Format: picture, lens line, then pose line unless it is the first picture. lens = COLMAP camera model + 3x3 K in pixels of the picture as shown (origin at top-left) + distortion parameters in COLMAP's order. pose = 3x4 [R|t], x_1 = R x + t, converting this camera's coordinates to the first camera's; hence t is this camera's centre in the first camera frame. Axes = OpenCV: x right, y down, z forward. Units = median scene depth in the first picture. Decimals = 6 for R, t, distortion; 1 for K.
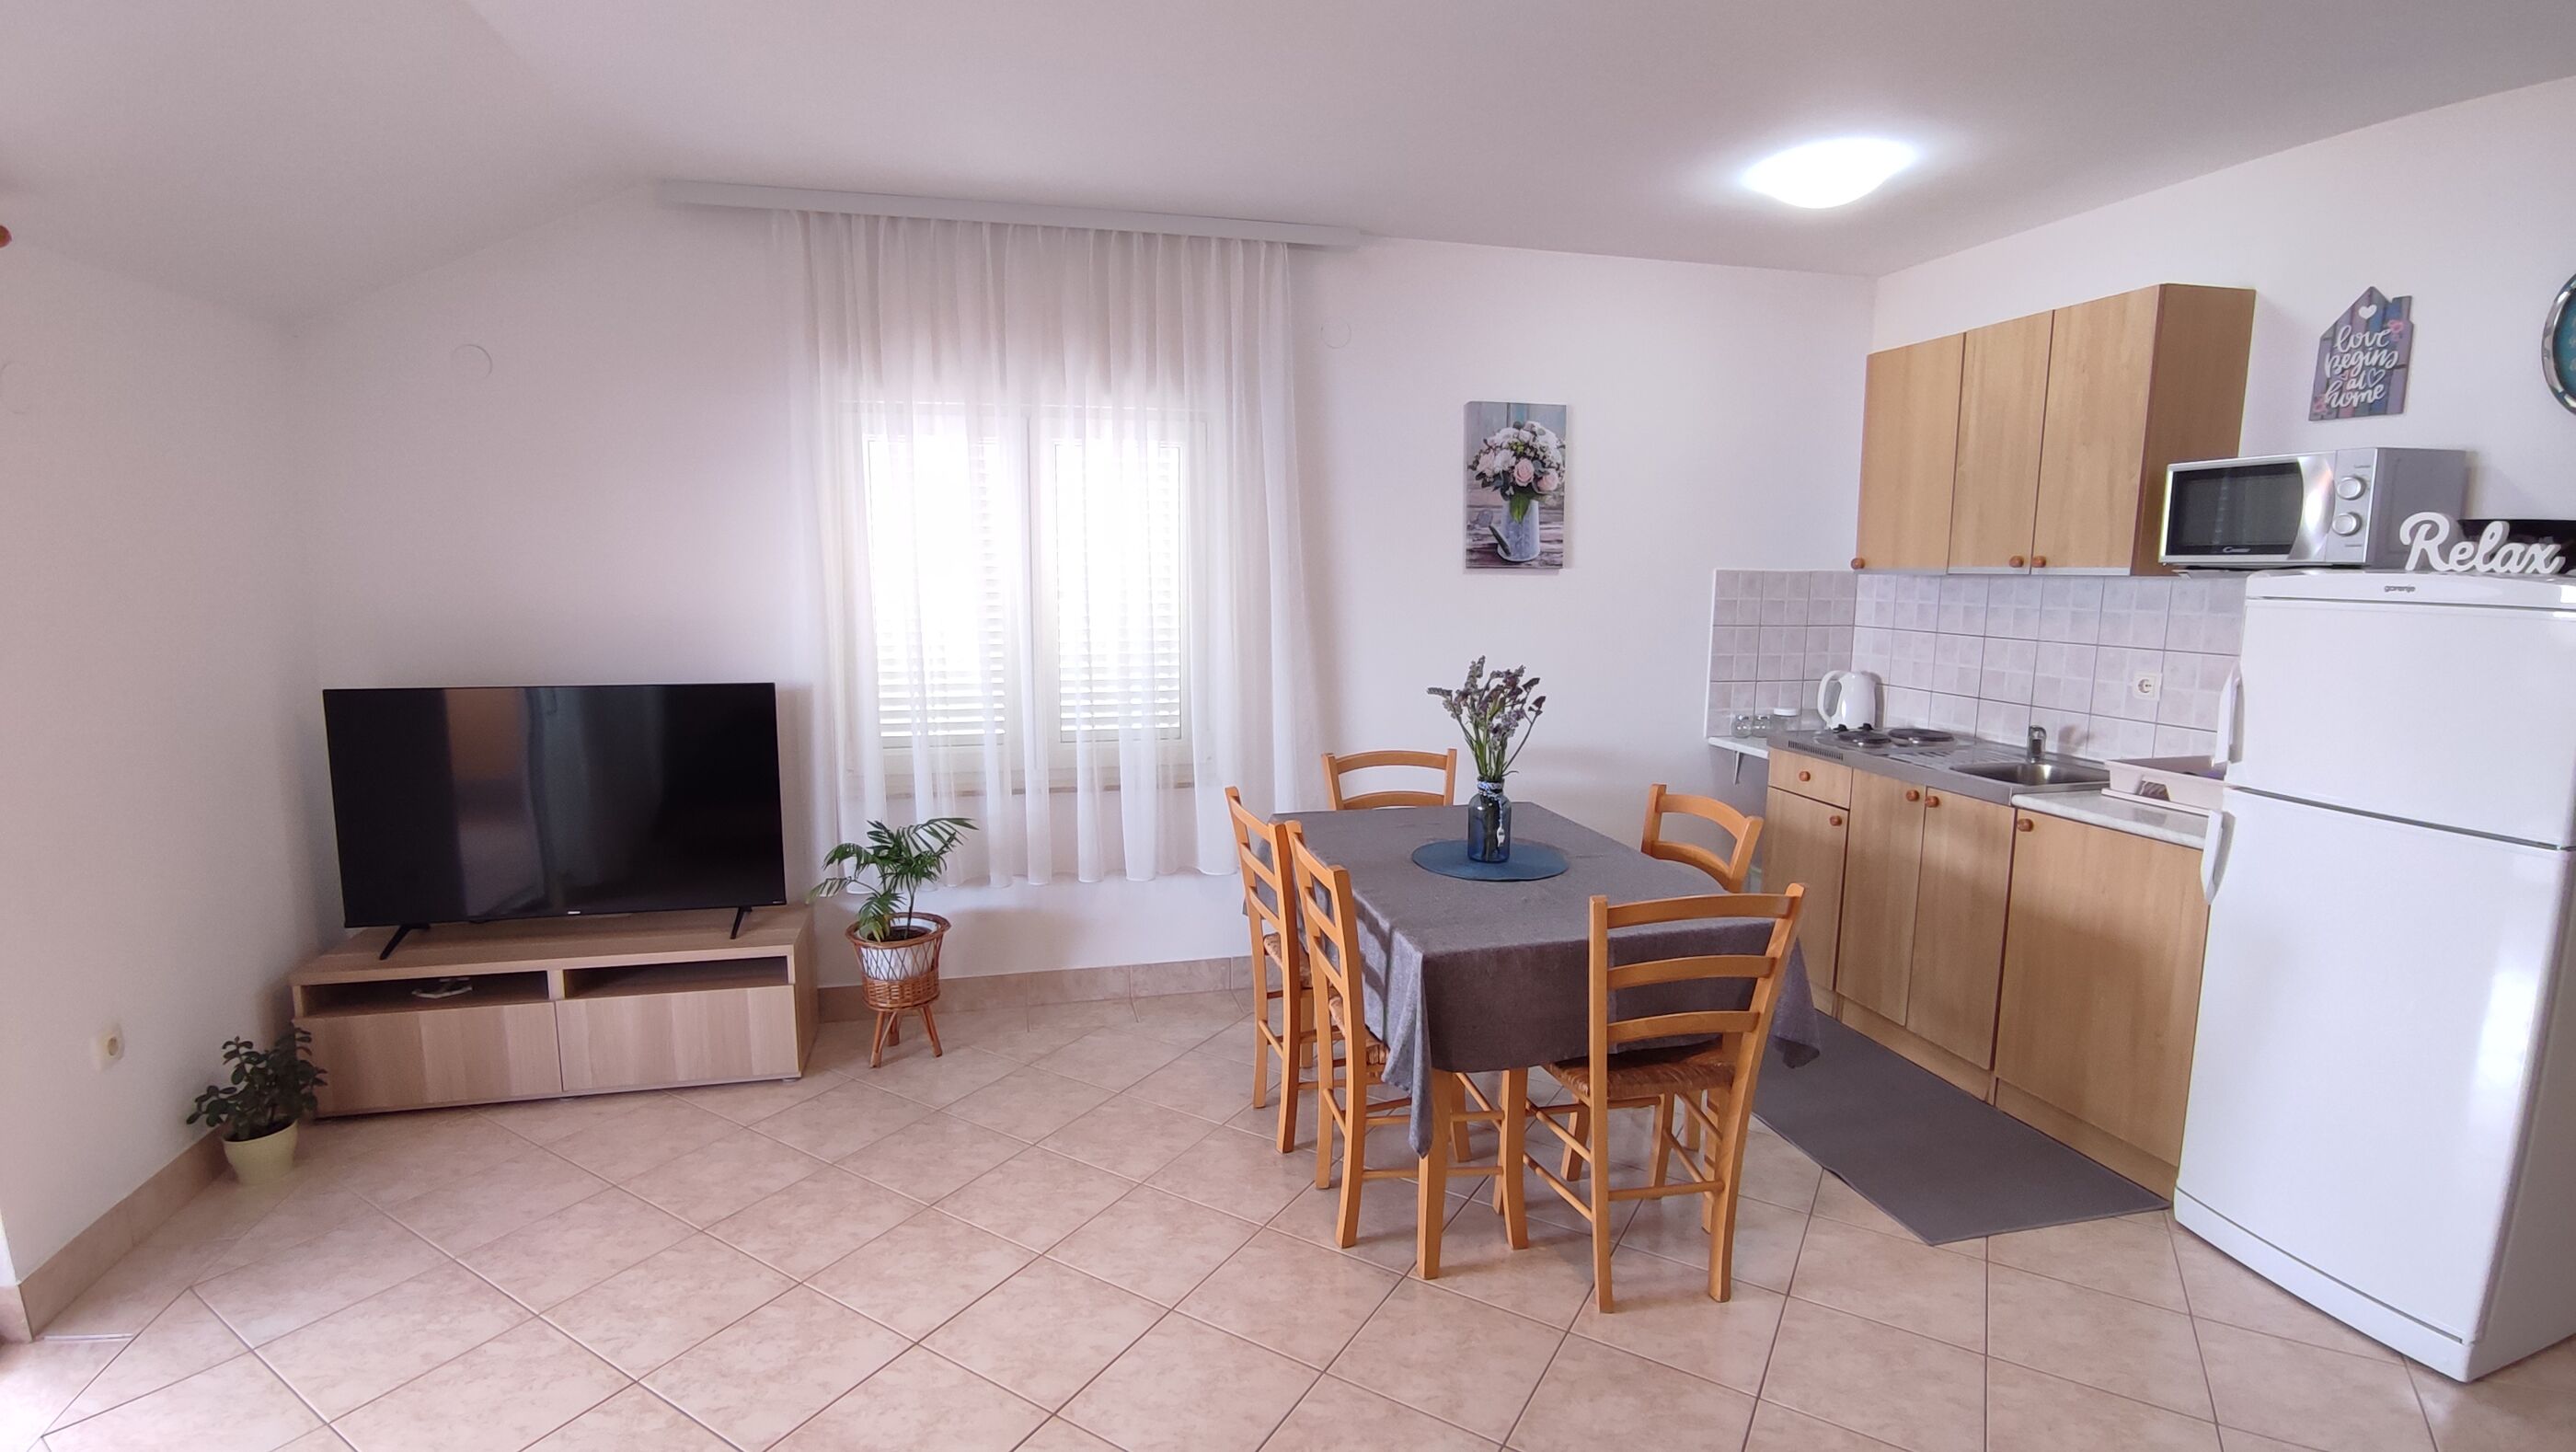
lens RADIAL K [[1178.1, 0, 1261.9], [0, 1178.1, 733.1], [0, 0, 1]] dist [-0.009293, 0.000450]
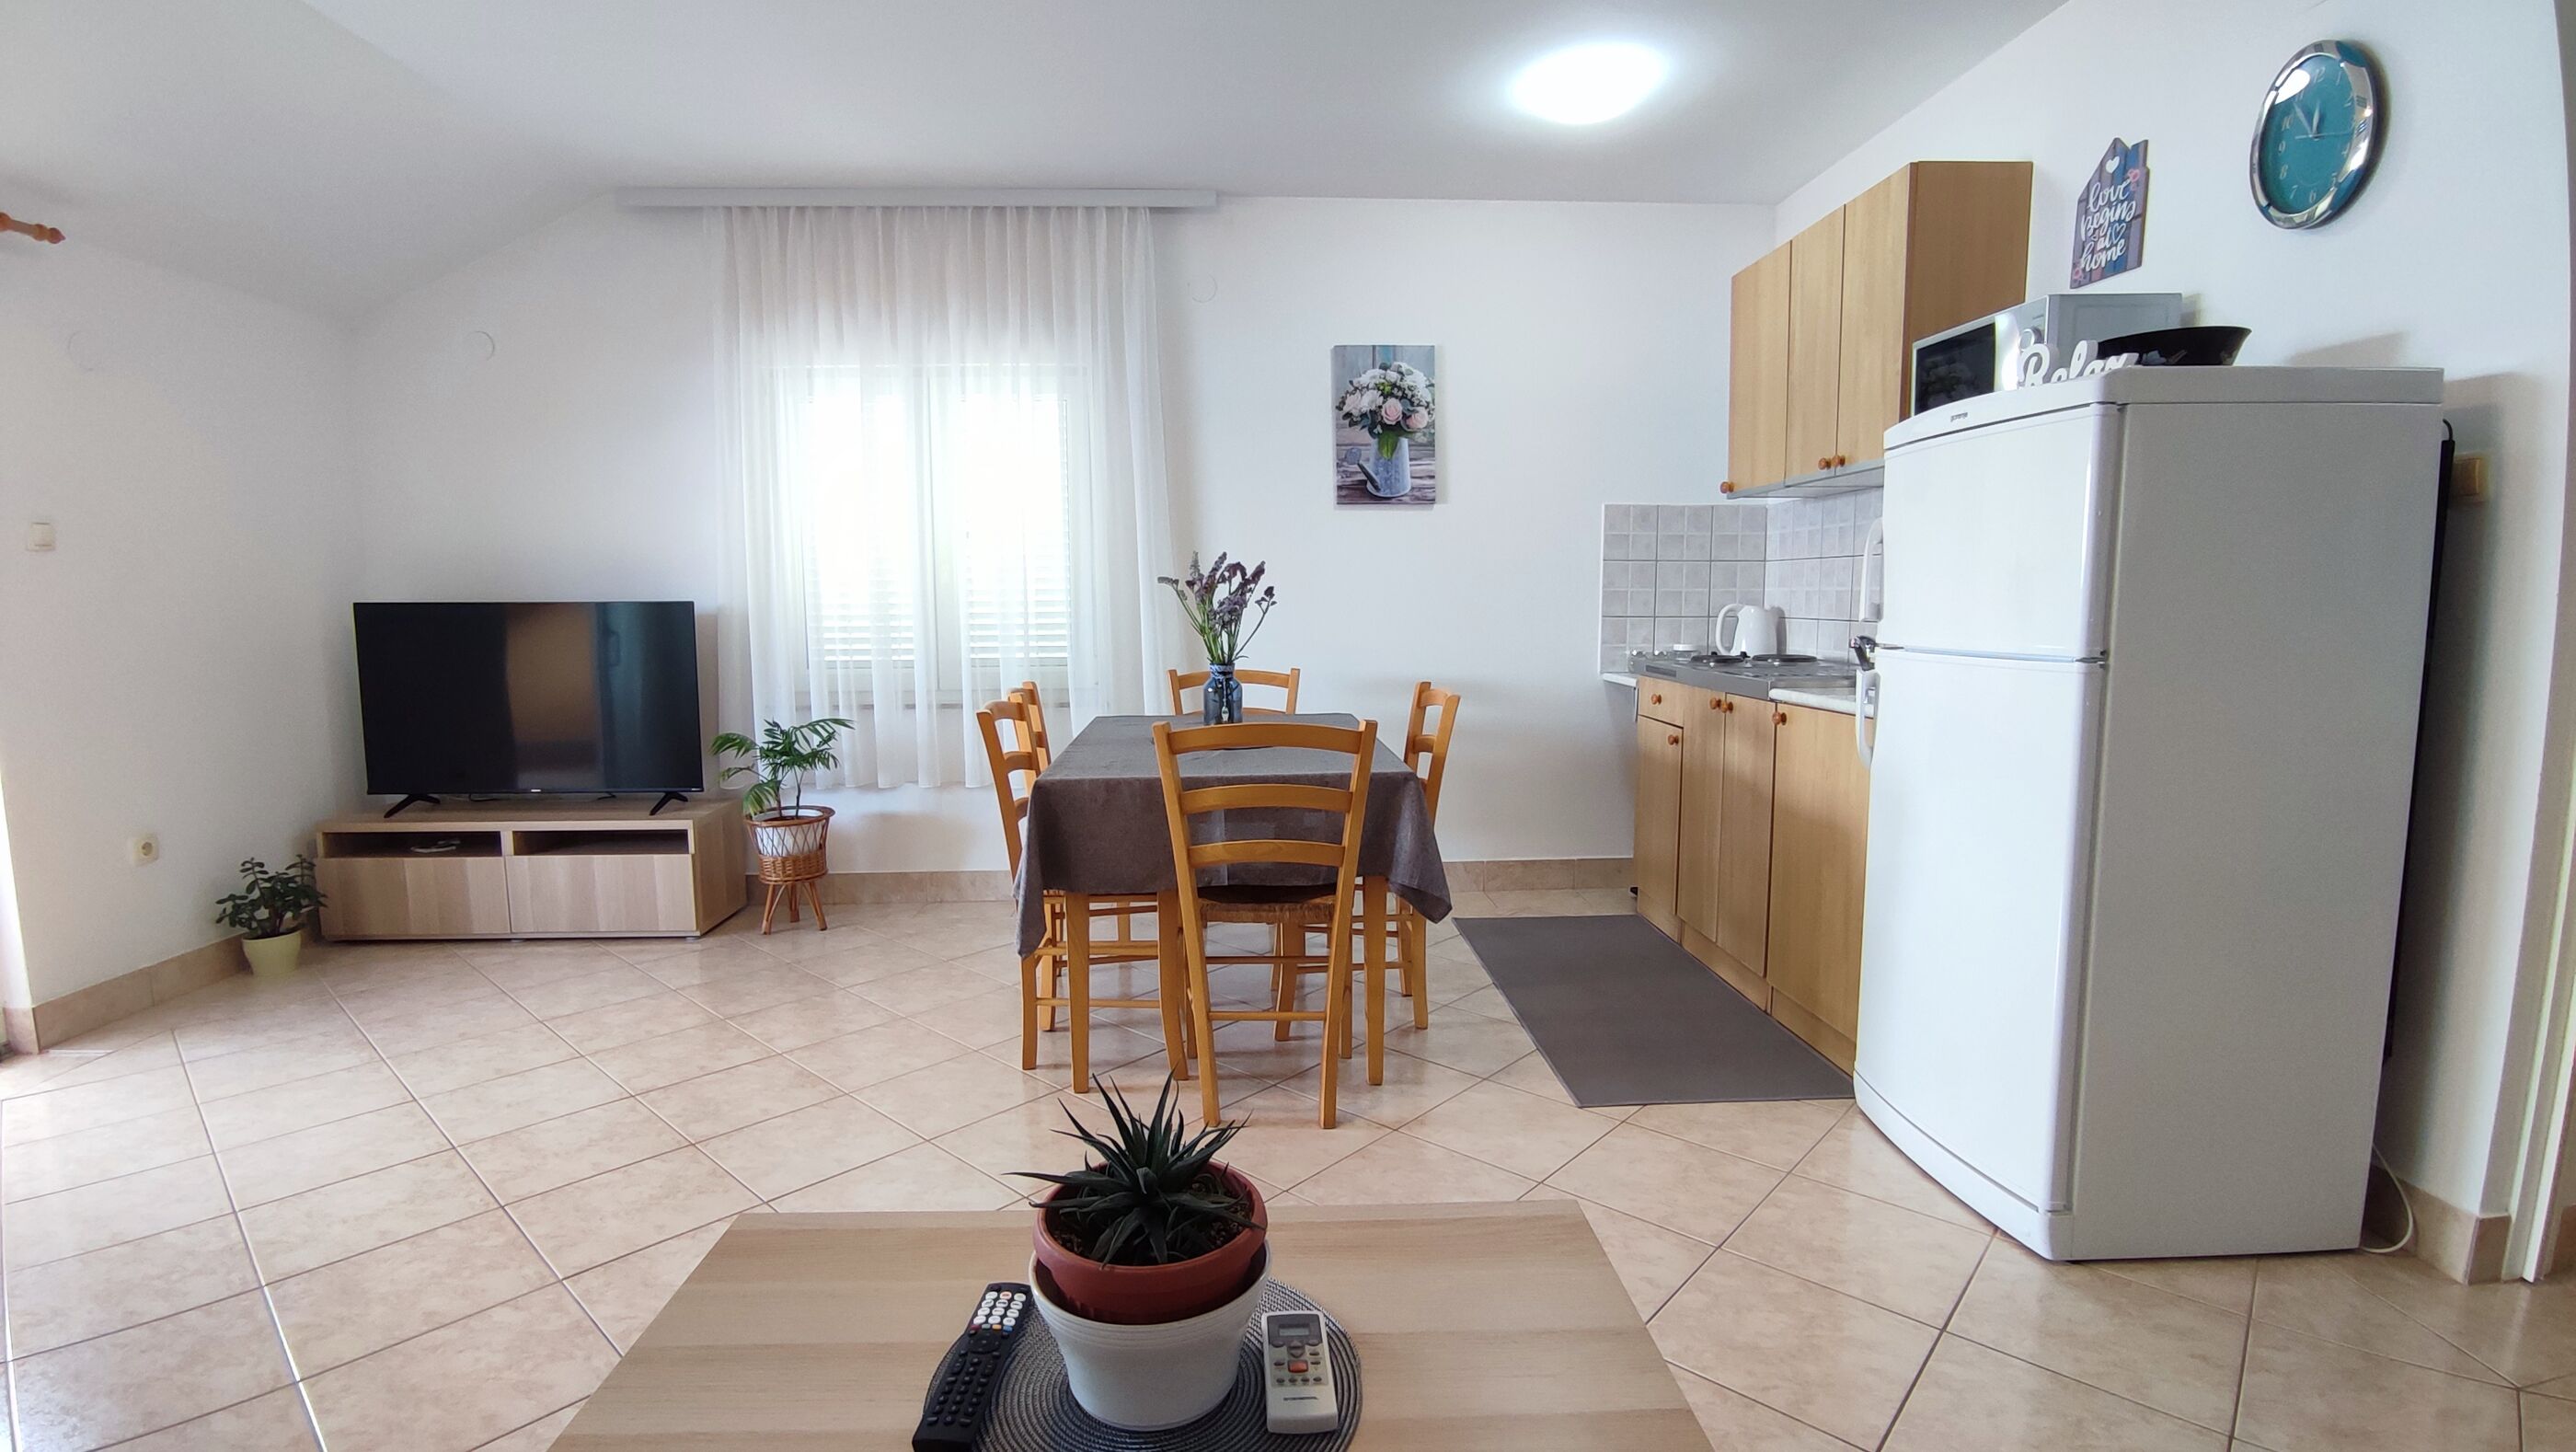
lens RADIAL K [[1183.5, 0, 1261.4], [0, 1183.5, 724.9], [0, 0, 1]] dist [-0.017910, 0.011424]
pose [[0.980243, 0.010264, -0.197530, 0.364172], [-0.017877, 0.999163, -0.036799, 0.110238], [0.196987, 0.039603, 0.979606, -0.042055]]
